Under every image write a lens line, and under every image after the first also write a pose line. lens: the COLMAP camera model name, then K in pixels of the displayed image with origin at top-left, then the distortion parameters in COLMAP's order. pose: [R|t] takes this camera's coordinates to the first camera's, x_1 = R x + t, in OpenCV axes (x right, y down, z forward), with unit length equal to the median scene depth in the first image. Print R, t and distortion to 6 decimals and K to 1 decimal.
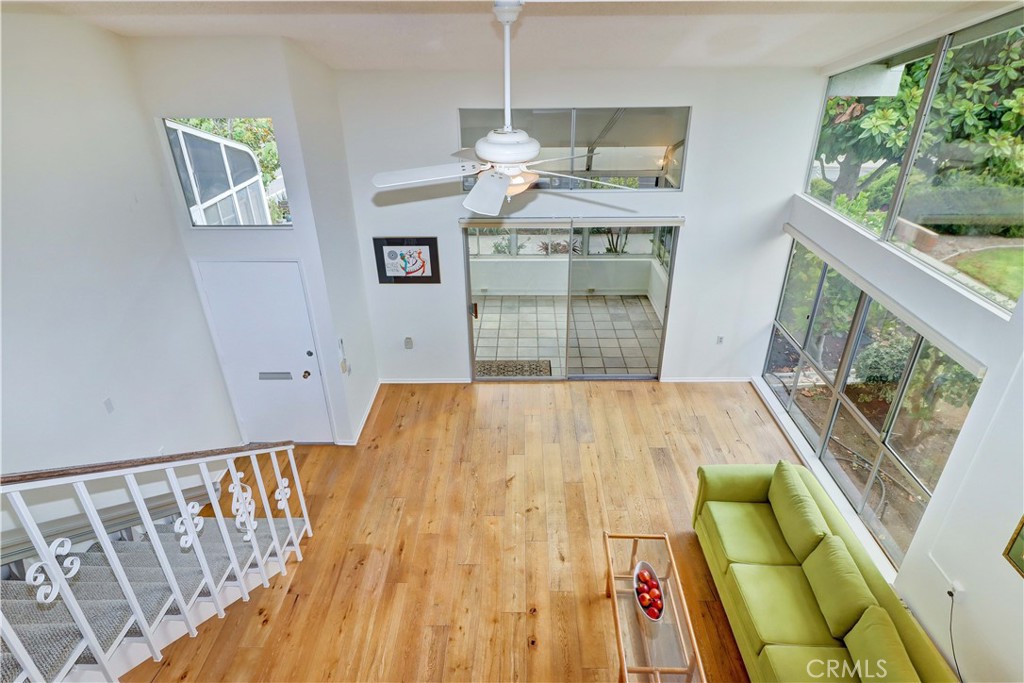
lens RADIAL K [[550.2, 0, 512.0], [0, 550.2, 341.5], [0, 0, 1]] dist [0.002338, 0.000188]
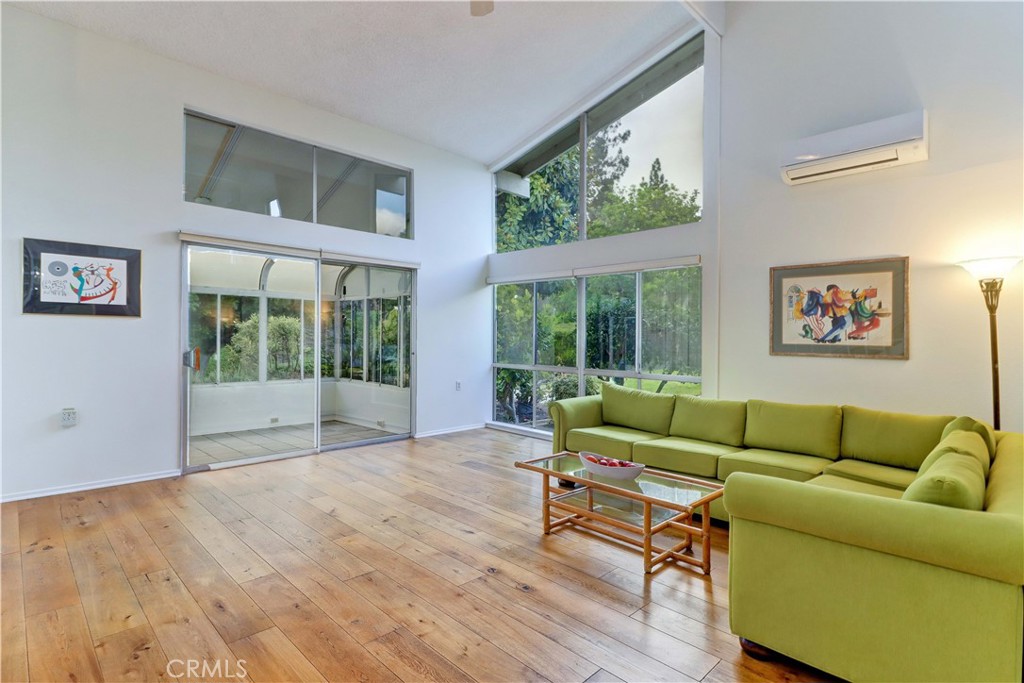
lens RADIAL K [[510.6, 0, 518.5], [0, 510.6, 344.1], [0, 0, 1]] dist [-0.015719, -0.000430]
pose [[0.693123, 0.012616, 0.720709, -0.281587], [0.327175, 0.885413, -0.330151, 0.323711], [-0.642290, 0.464633, 0.609573, 0.324499]]
